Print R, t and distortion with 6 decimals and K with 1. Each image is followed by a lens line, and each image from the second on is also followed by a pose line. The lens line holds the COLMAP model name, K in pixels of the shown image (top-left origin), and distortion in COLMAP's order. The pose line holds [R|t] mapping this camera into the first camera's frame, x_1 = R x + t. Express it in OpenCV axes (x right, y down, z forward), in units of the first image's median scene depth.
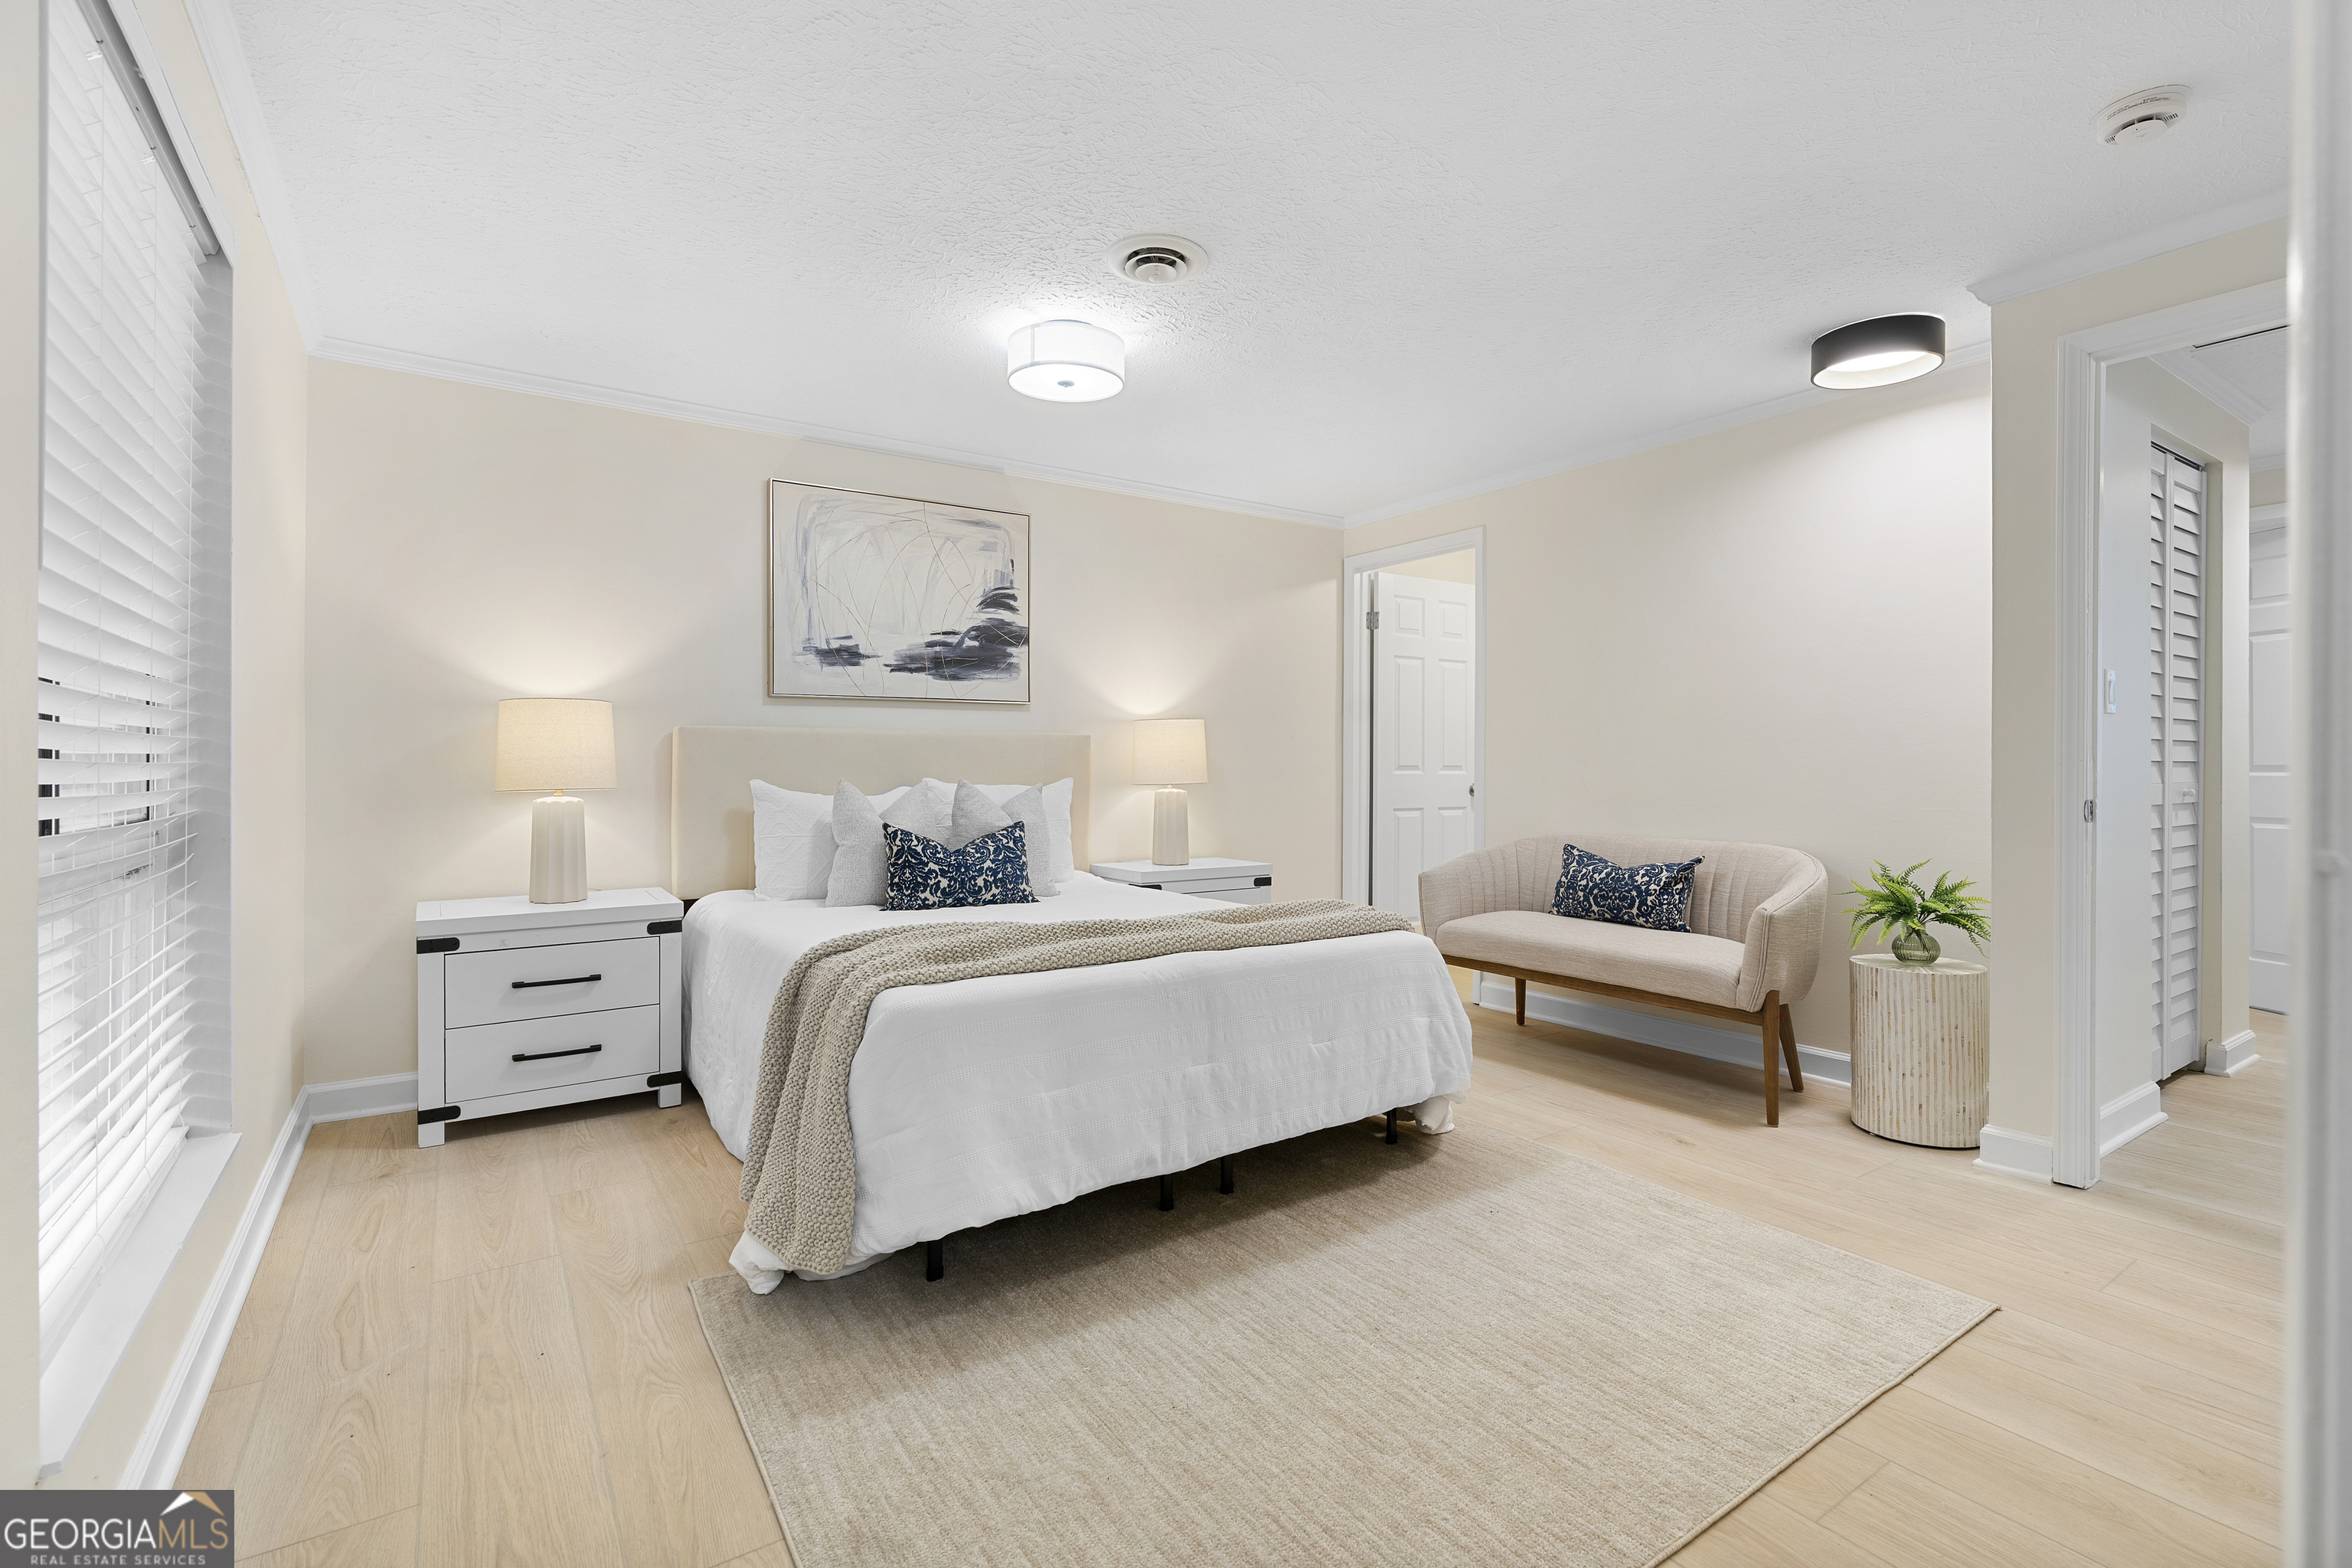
lens RADIAL K [[1066.5, 0, 1170.4], [0, 1066.5, 769.9], [0, 0, 1]] dist [-0.013041, 0.004542]
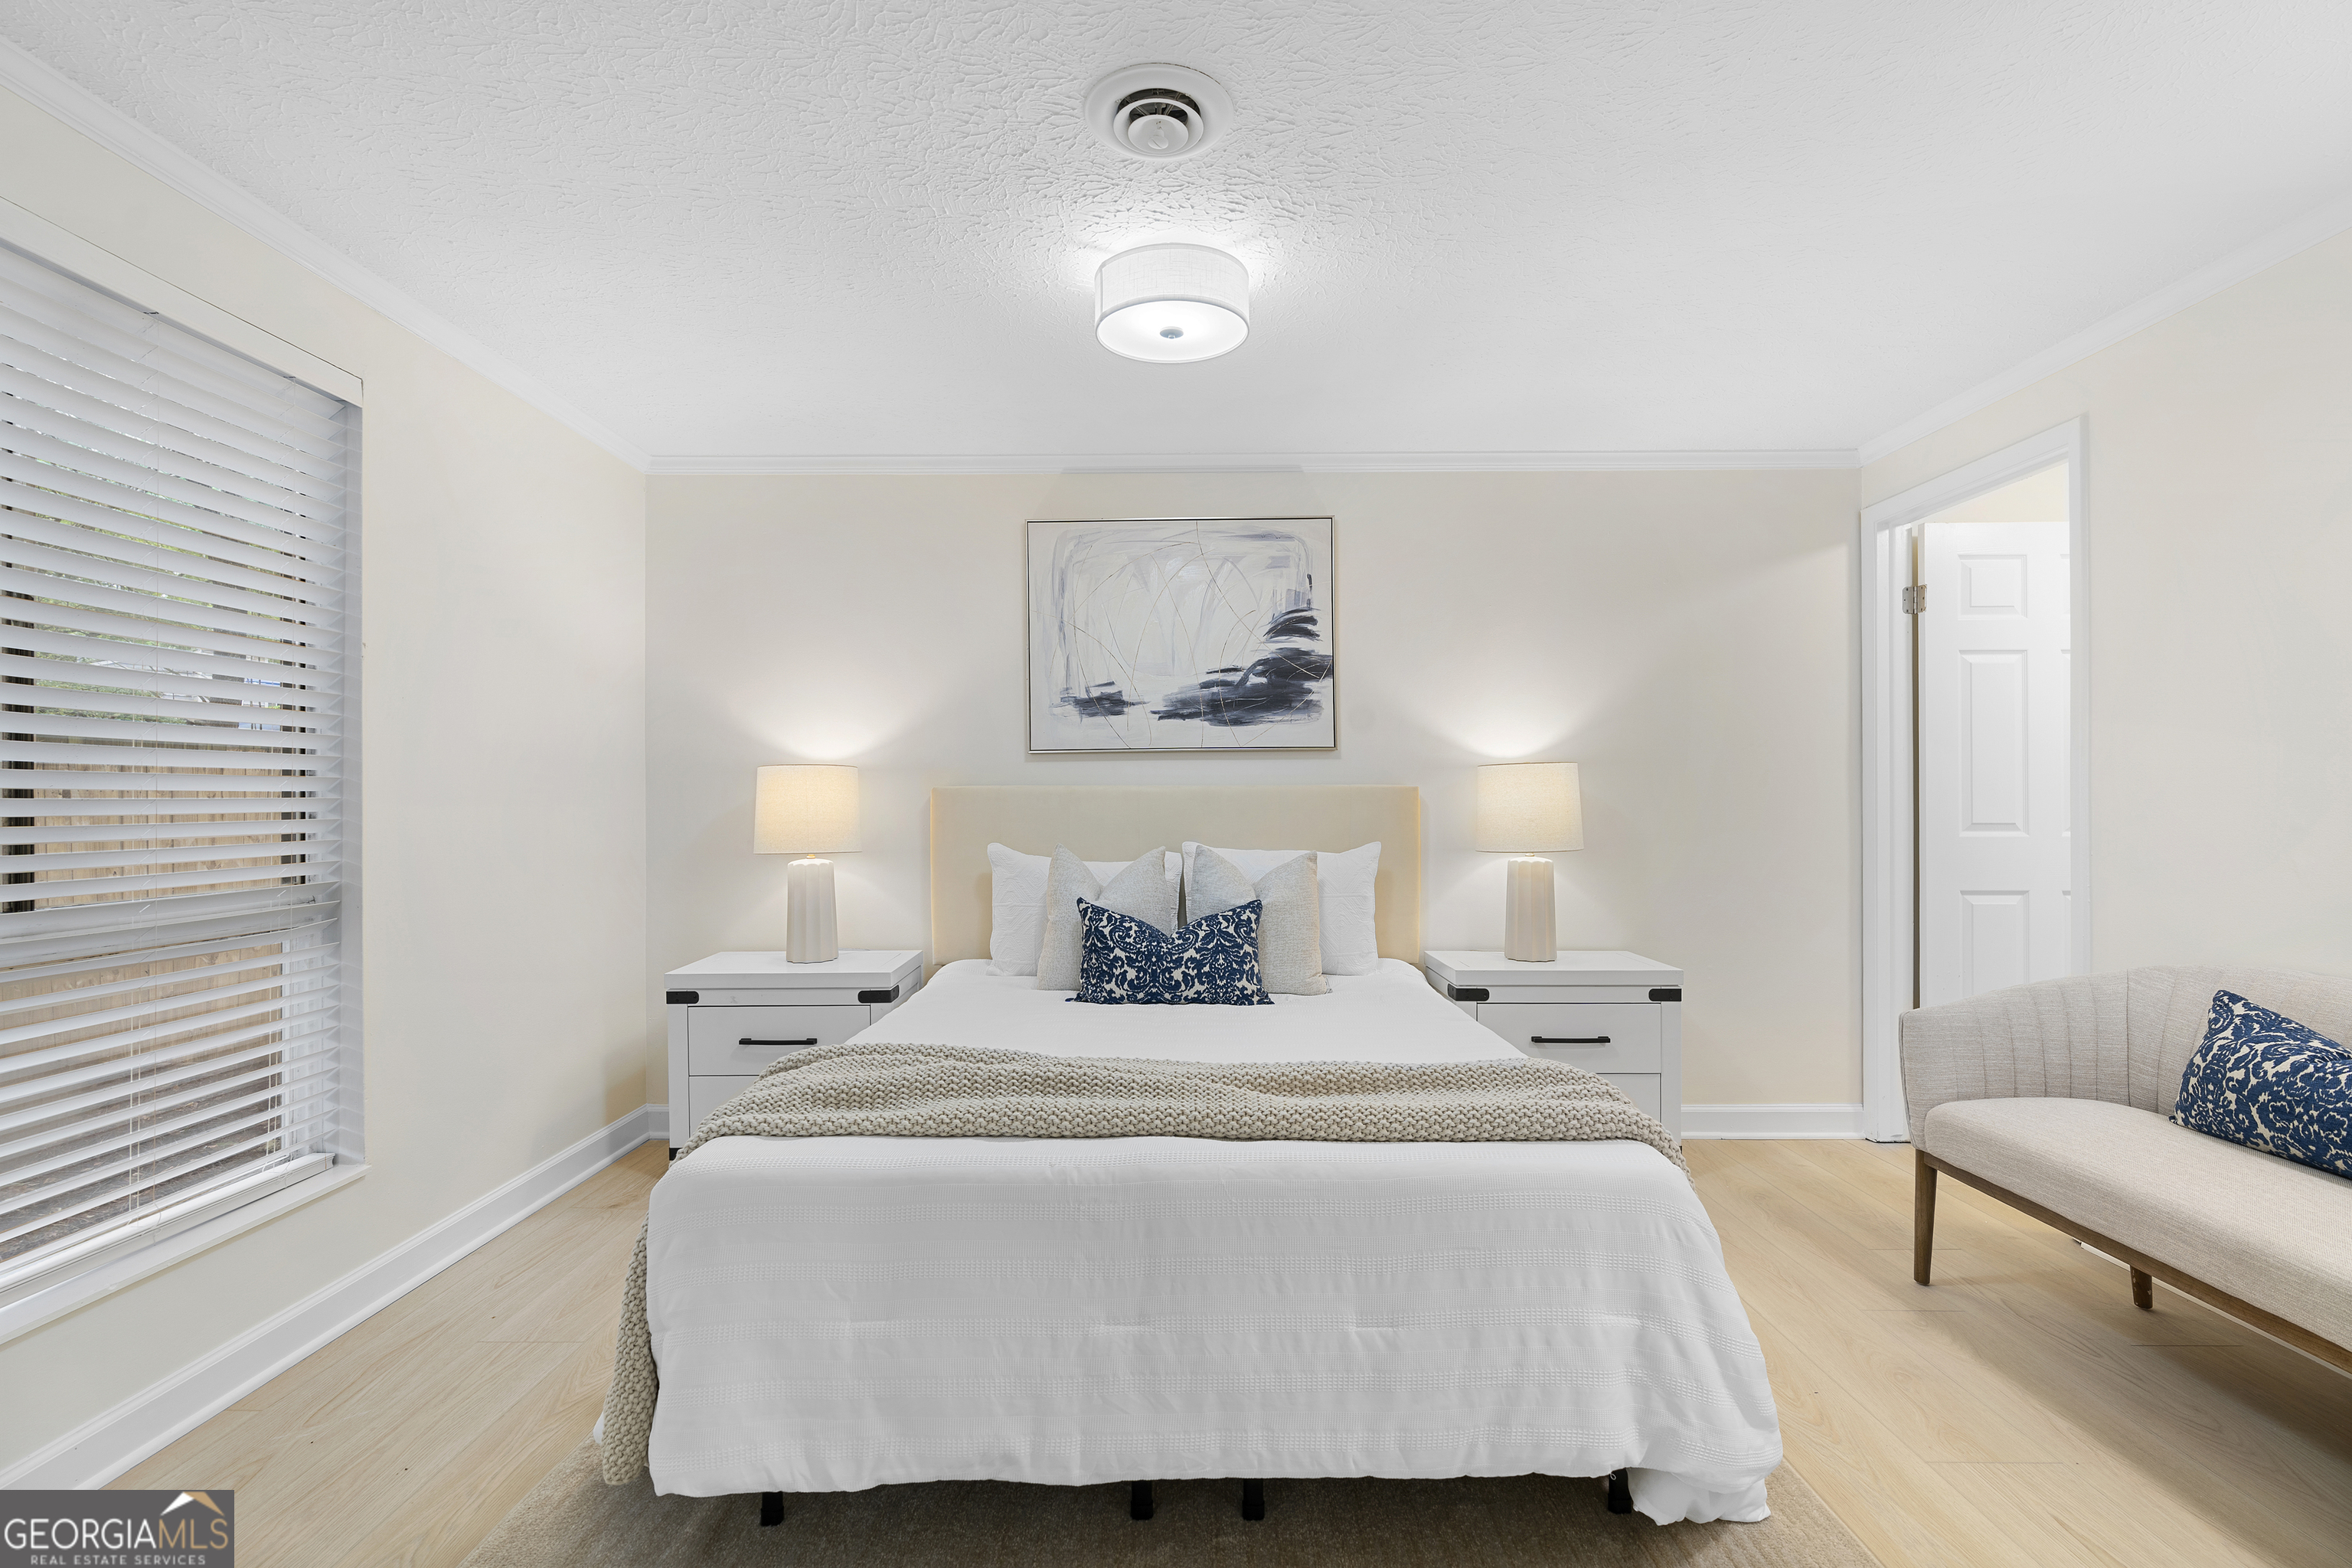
lens RADIAL K [[1066.5, 0, 1172.6], [0, 1066.5, 796.5], [0, 0, 1]] dist [-0.013041, 0.004542]
pose [[0.822723, -0.005939, -0.568411, 0.258568], [0.001931, 0.999969, -0.007654, -0.023104], [0.568439, 0.005199, 0.822709, 0.300096]]
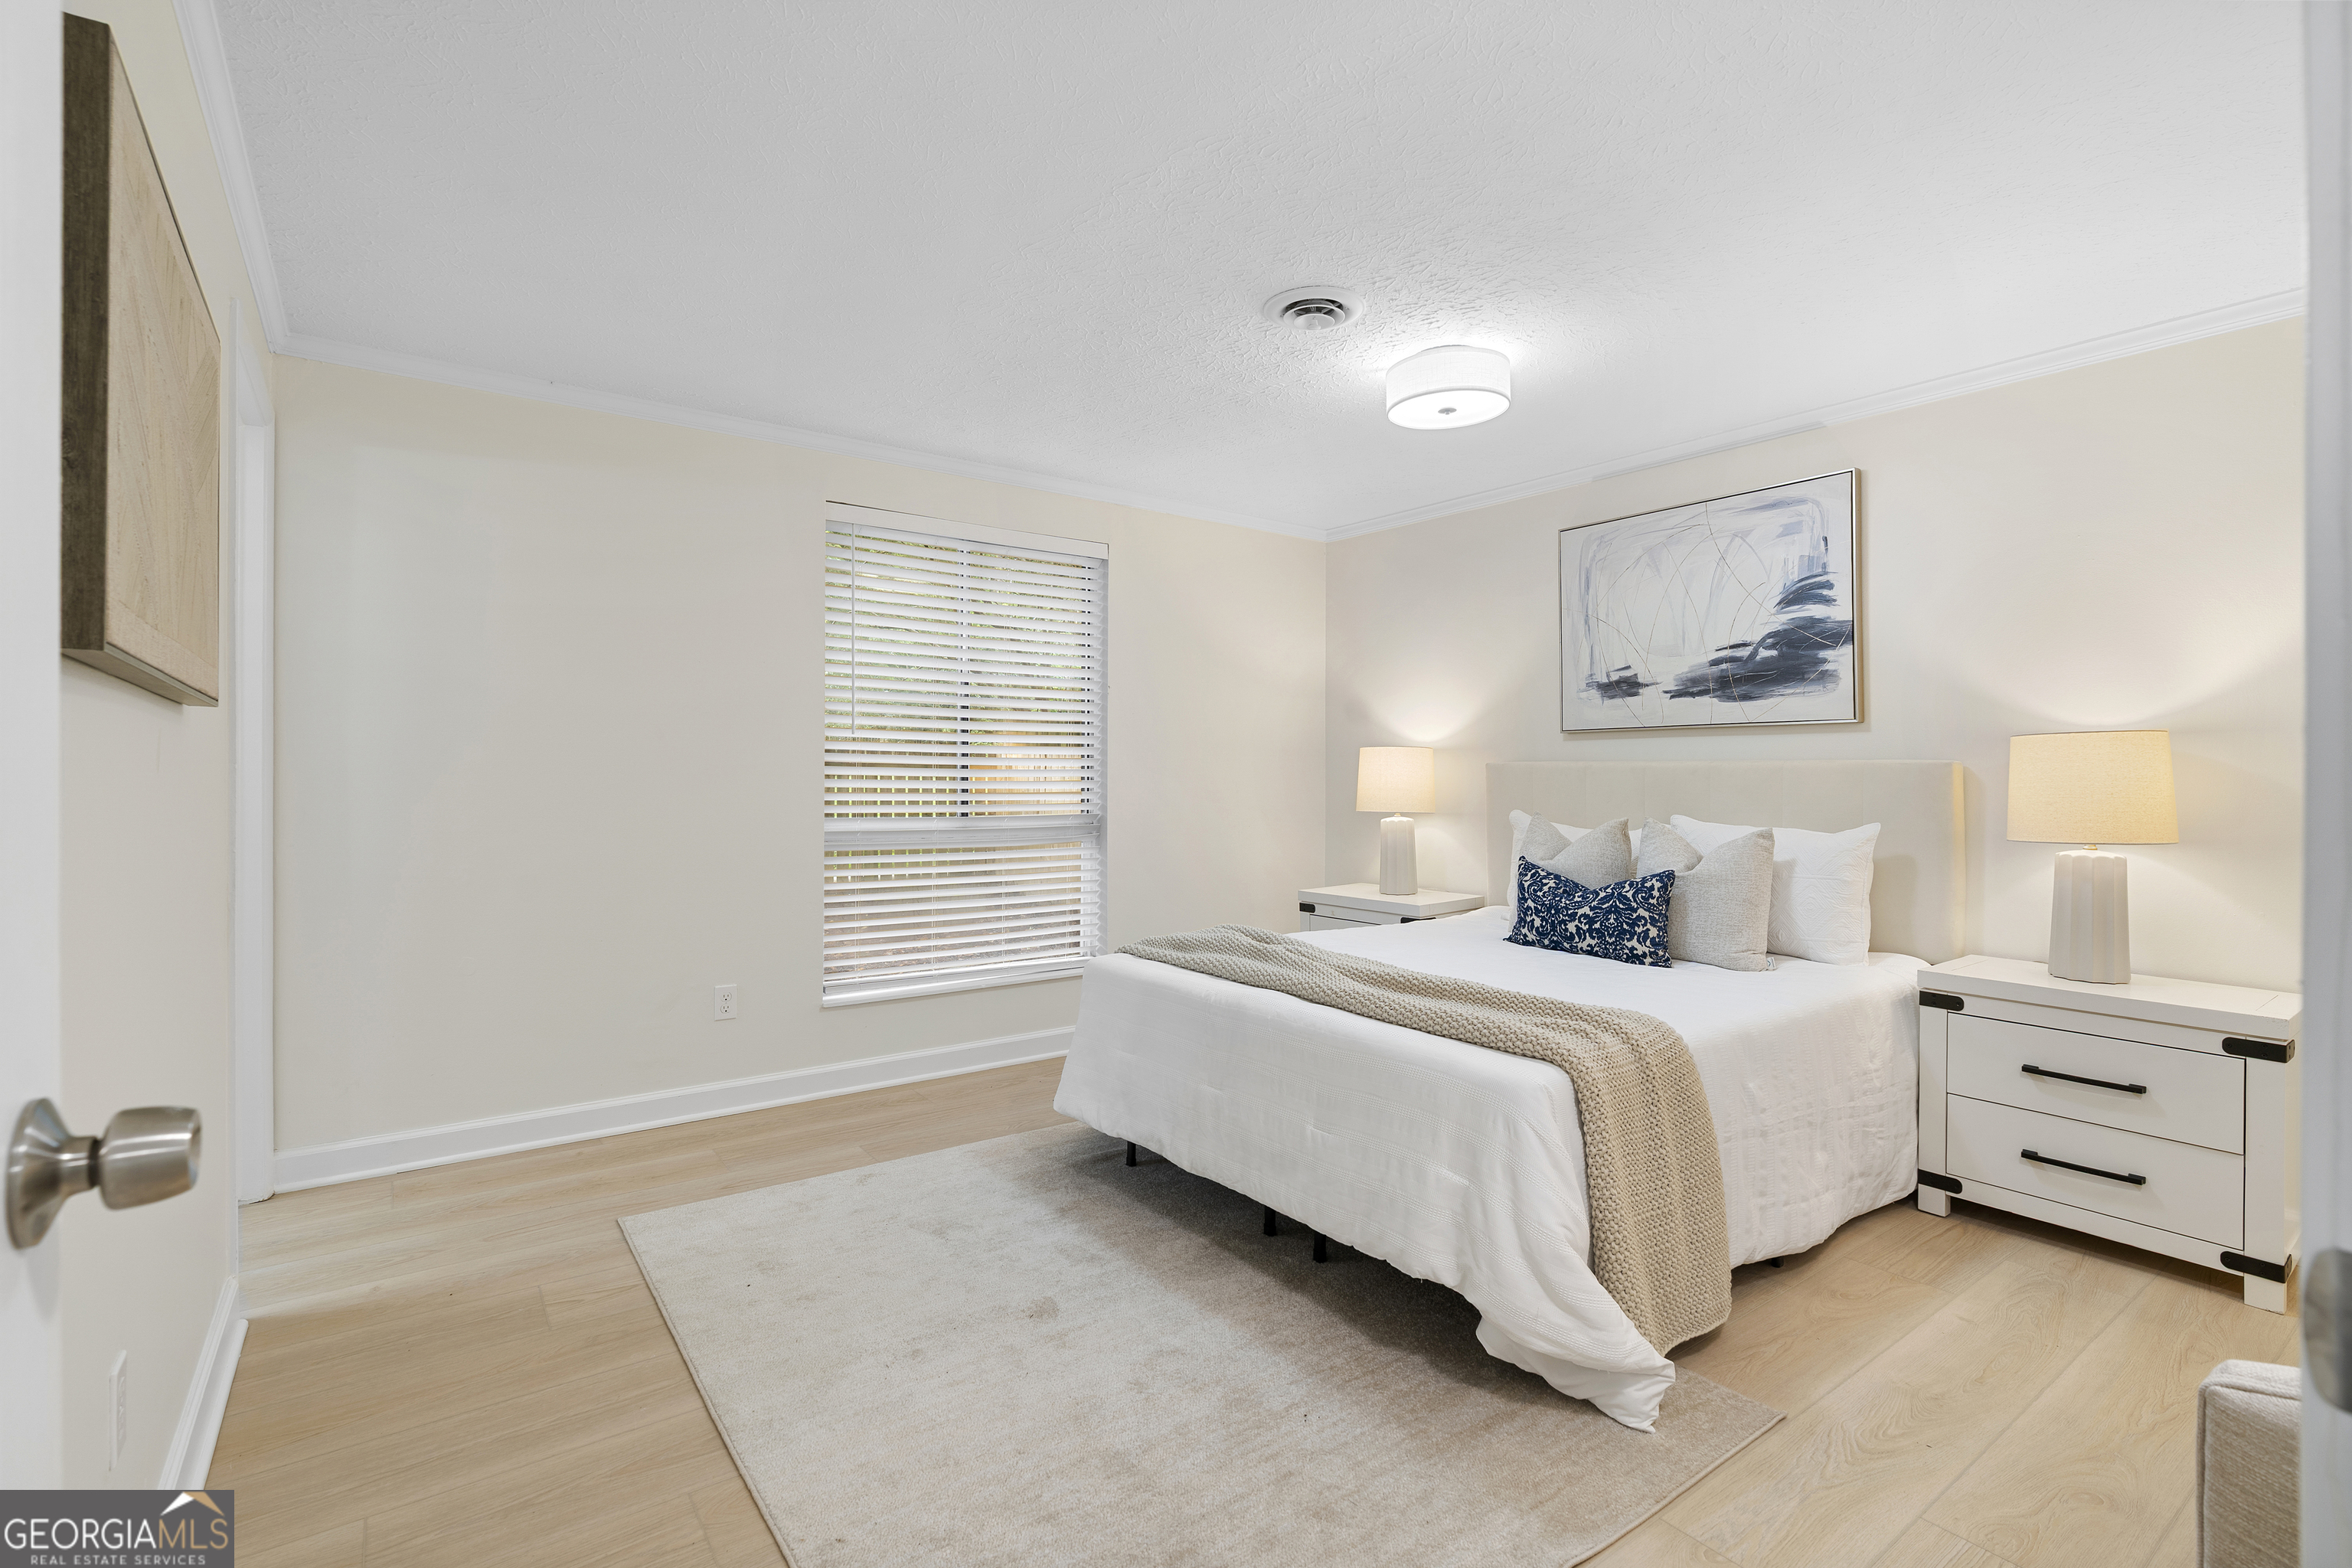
lens RADIAL K [[1066.5, 0, 1167.5], [0, 1066.5, 773.6], [0, 0, 1]] dist [-0.013041, 0.004542]
pose [[0.037568, -0.000225, -0.999294, 0.675305], [-0.010370, 0.999946, -0.000615, -0.023220], [0.999240, 0.010386, 0.037564, 0.560497]]
